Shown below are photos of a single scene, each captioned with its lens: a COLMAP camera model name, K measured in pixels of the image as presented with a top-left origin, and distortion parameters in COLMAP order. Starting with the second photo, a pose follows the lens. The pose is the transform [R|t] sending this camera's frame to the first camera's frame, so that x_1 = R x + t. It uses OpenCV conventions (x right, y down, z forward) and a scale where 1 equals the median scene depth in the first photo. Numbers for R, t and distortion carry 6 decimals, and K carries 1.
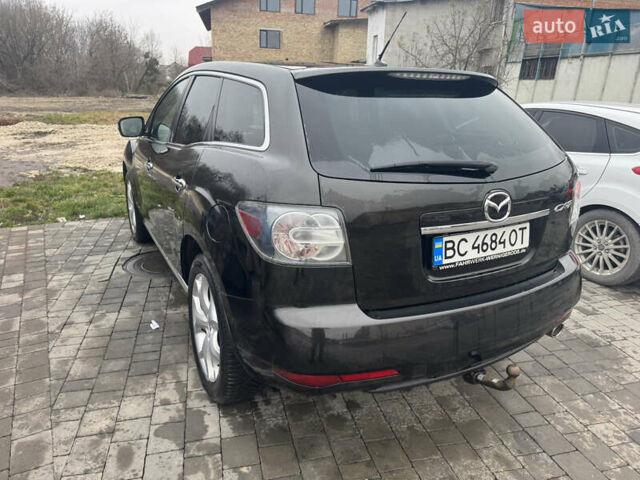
lens RADIAL K [[447.3, 0, 315.8], [0, 447.3, 240.9], [0, 0, 1]] dist [0.037283, -0.039483]
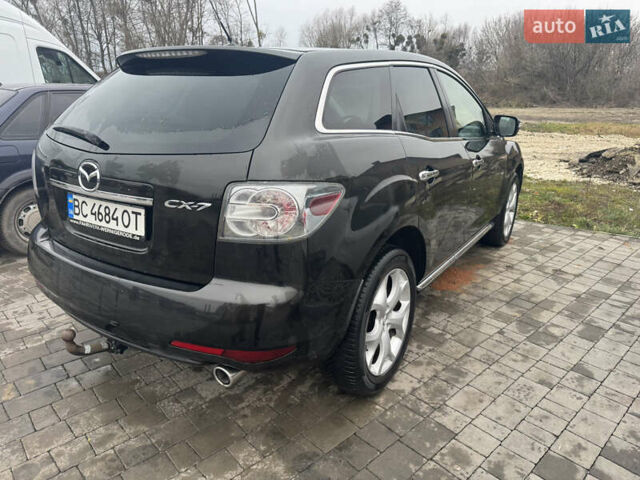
lens RADIAL K [[447.9, 0, 322.2], [0, 447.9, 244.0], [0, 0, 1]] dist [0.043529, -0.047221]
pose [[0.491172, 0.260654, -0.831149, 1.090440], [-0.276310, 0.951523, 0.135117, -0.150401], [0.826077, 0.163289, 0.539383, 0.631590]]
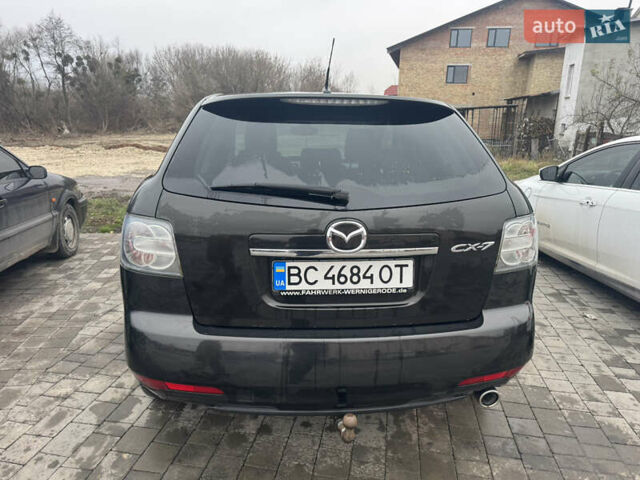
lens RADIAL K [[450.6, 0, 320.0], [0, 450.6, 240.0], [0, 0, 1]] dist [0.023286, -0.021232]
pose [[0.921225, 0.091346, -0.378153, 0.492157], [-0.119690, 0.991444, -0.052086, -0.009050], [0.370160, 0.093244, 0.924276, 0.081013]]
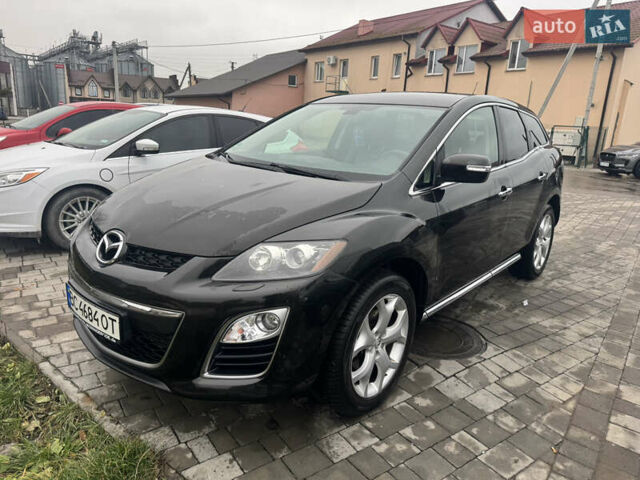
lens RADIAL K [[449.1, 0, 320.2], [0, 449.1, 238.1], [0, 0, 1]] dist [0.037793, -0.039089]
pose [[-0.362331, -0.284937, 0.887427, -1.486882], [0.236509, 0.892854, 0.383244, -0.729547], [-0.901543, 0.348746, -0.256119, 2.157154]]
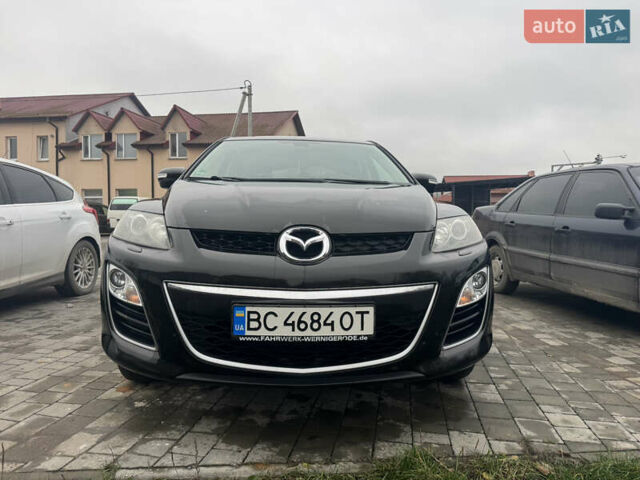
lens RADIAL K [[449.1, 0, 320.2], [0, 449.1, 238.1], [0, 0, 1]] dist [0.037793, -0.039089]
pose [[-0.908518, -0.053178, 0.414448, -0.917414], [0.099205, 0.936057, 0.337574, -0.729490], [-0.405899, 0.347808, -0.845149, 2.892611]]
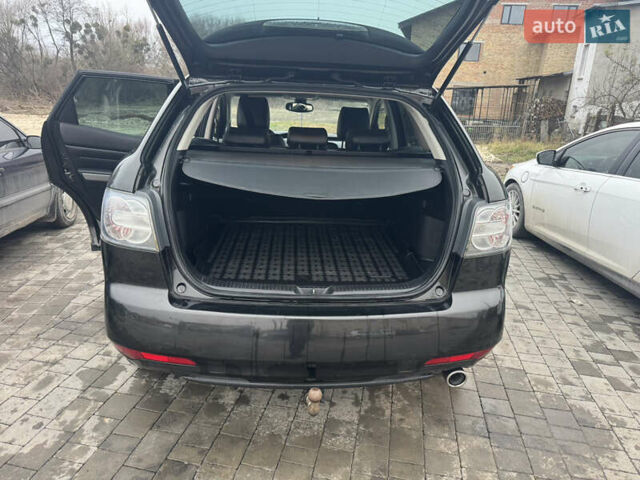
lens RADIAL K [[449.8, 0, 318.0], [0, 449.8, 235.7], [0, 0, 1]] dist [0.025634, -0.022868]
pose [[0.911749, 0.135945, -0.387600, 0.541298], [-0.150637, 0.988560, -0.007622, -0.020582], [0.382130, 0.065336, 0.921796, 0.087176]]
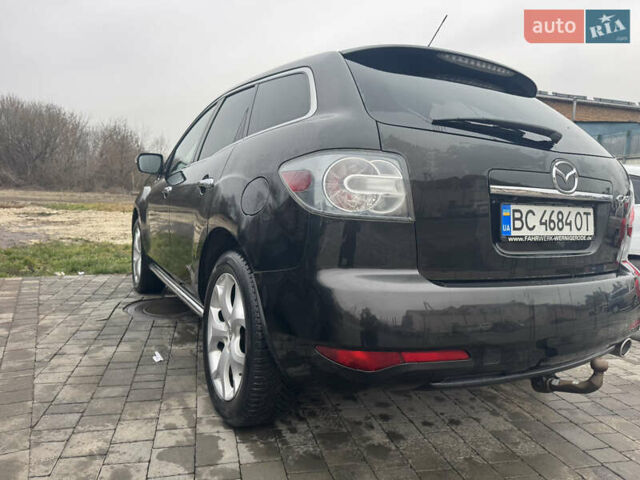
lens RADIAL K [[451.6, 0, 322.1], [0, 451.6, 245.1], [0, 0, 1]] dist [0.002499, 0.001466]
pose [[0.999404, 0.026992, 0.021541, -0.075194], [-0.021750, 0.976487, -0.214476, 0.186869], [-0.026823, 0.213880, 0.976492, 0.097771]]
